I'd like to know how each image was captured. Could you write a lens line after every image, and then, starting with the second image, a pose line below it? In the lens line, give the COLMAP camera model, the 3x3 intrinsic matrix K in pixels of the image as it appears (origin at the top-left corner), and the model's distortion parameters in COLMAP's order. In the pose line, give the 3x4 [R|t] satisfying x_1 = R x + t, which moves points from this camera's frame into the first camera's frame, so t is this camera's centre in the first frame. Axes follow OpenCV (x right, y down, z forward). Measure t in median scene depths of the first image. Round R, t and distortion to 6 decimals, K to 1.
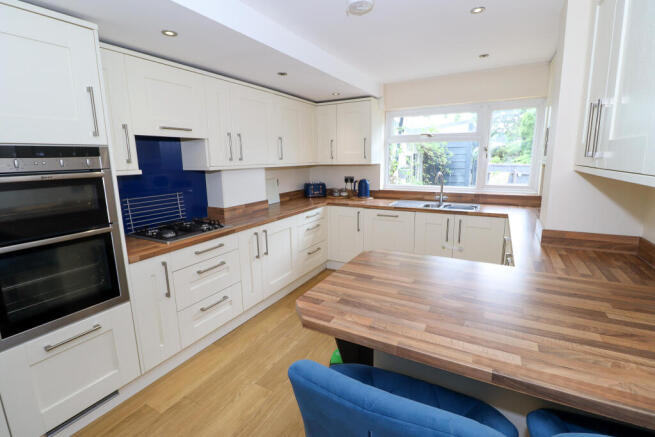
lens RADIAL K [[303.7, 0, 326.9], [0, 303.7, 216.3], [0, 0, 1]] dist [-0.018215, -0.001845]
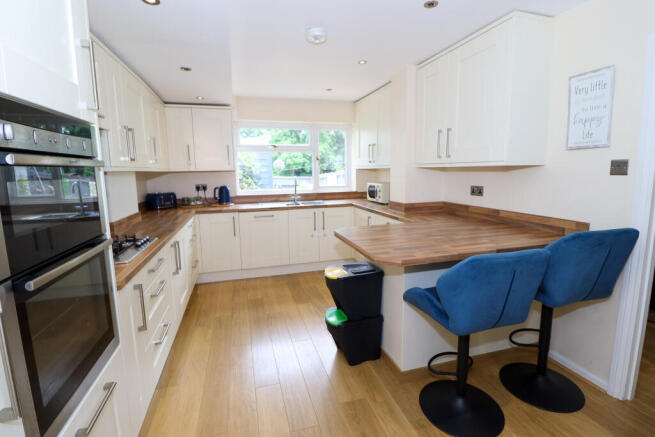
lens RADIAL K [[303.7, 0, 327.2], [0, 303.7, 216.4], [0, 0, 1]] dist [-0.018215, -0.001845]
pose [[0.698812, -0.100196, 0.708253, -0.368596], [0.138822, 0.990312, 0.003127, 0.023352], [-0.701705, 0.096136, 0.705952, 0.059858]]
